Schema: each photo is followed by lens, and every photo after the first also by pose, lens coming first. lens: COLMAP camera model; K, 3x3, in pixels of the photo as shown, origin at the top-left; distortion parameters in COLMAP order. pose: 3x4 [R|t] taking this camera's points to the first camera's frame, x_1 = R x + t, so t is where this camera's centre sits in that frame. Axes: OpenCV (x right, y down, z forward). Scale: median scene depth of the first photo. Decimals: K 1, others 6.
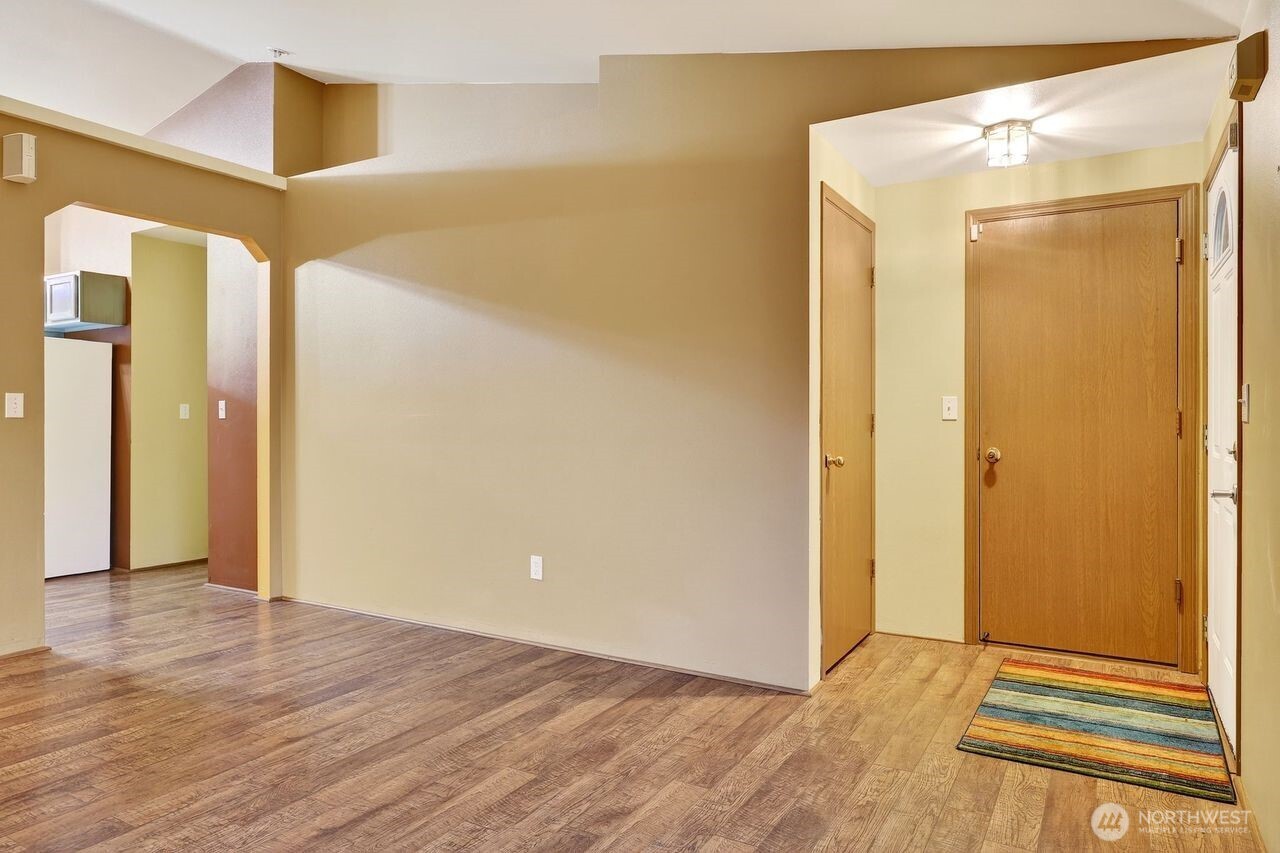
lens RADIAL K [[812.6, 0, 641.3], [0, 812.6, 414.0], [0, 0, 1]] dist [0.000861, 0.000812]
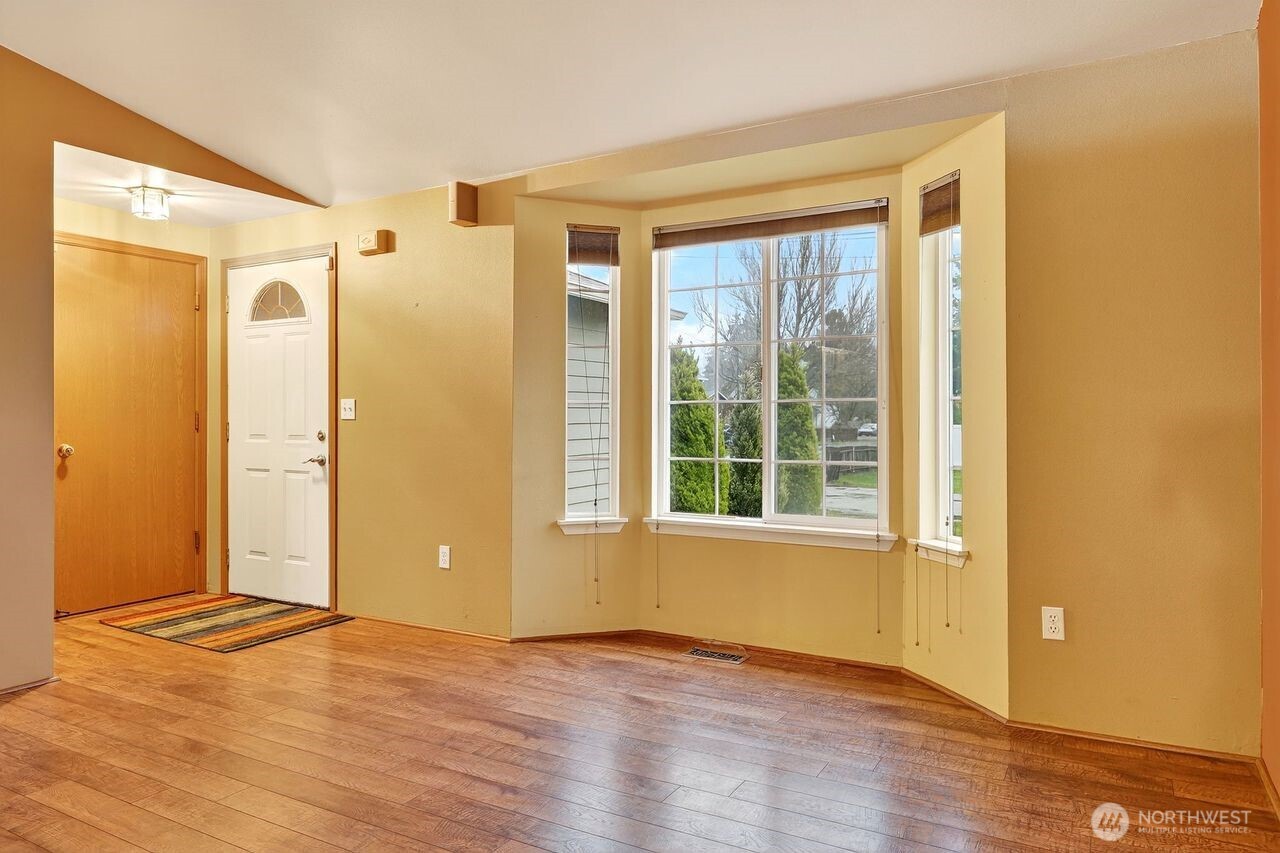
lens RADIAL K [[847.2, 0, 605.7], [0, 847.2, 412.2], [0, 0, 1]] dist [0.080530, -0.000106]
pose [[0.039207, 0.004838, 0.999219, -0.861263], [-0.001579, 0.999987, -0.004780, 0.001458], [-0.999230, -0.001391, 0.039214, 0.225524]]
